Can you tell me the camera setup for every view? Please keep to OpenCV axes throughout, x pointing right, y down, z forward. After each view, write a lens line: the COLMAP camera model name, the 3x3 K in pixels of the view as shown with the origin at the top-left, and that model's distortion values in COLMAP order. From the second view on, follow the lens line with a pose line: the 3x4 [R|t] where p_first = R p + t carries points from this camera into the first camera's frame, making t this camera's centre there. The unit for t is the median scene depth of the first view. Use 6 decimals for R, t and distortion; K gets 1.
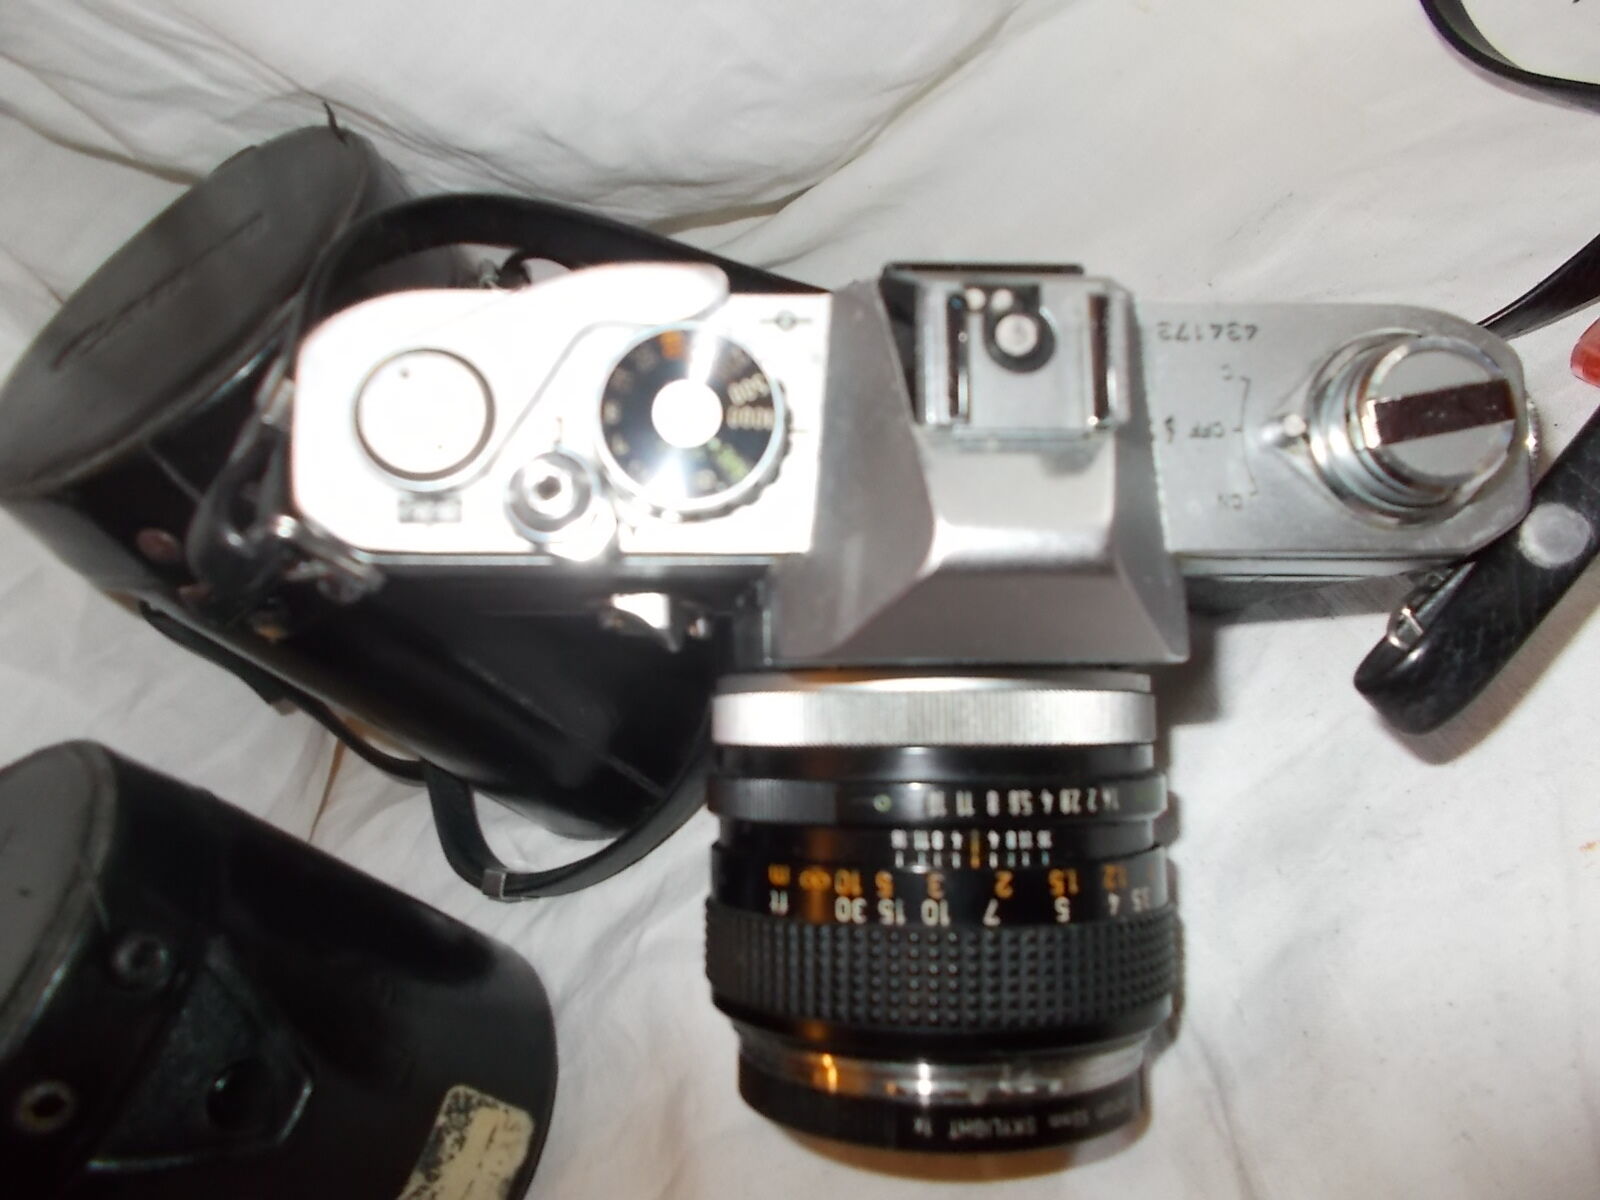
lens RADIAL K [[1229.5, 0, 825.9], [0, 1229.5, 588.8], [0, 0, 1]] dist [0.002221, -0.015672]
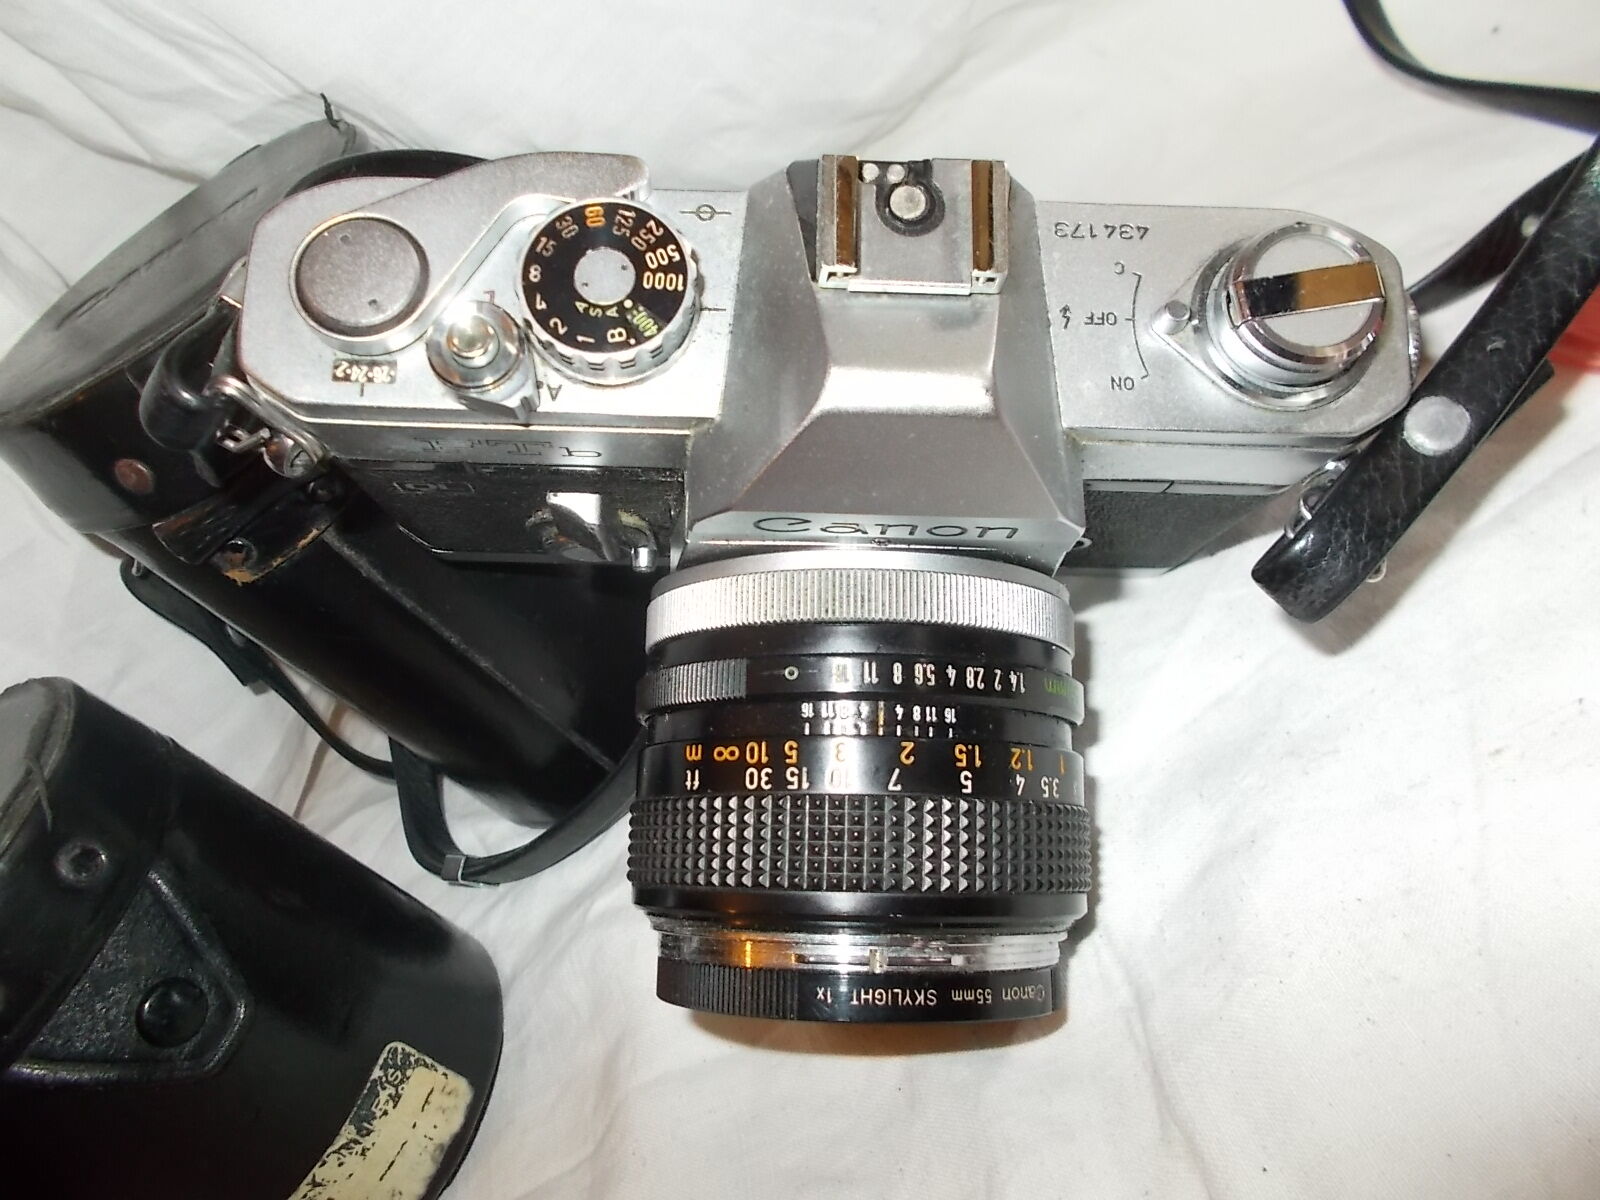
lens RADIAL K [[1229.5, 0, 829.8], [0, 1229.5, 594.5], [0, 0, 1]] dist [0.002221, -0.015672]
pose [[0.999700, 0.015849, -0.018669, 0.087743], [-0.017766, 0.994057, -0.107405, 0.198611], [0.016856, 0.107705, 0.994040, -0.030430]]
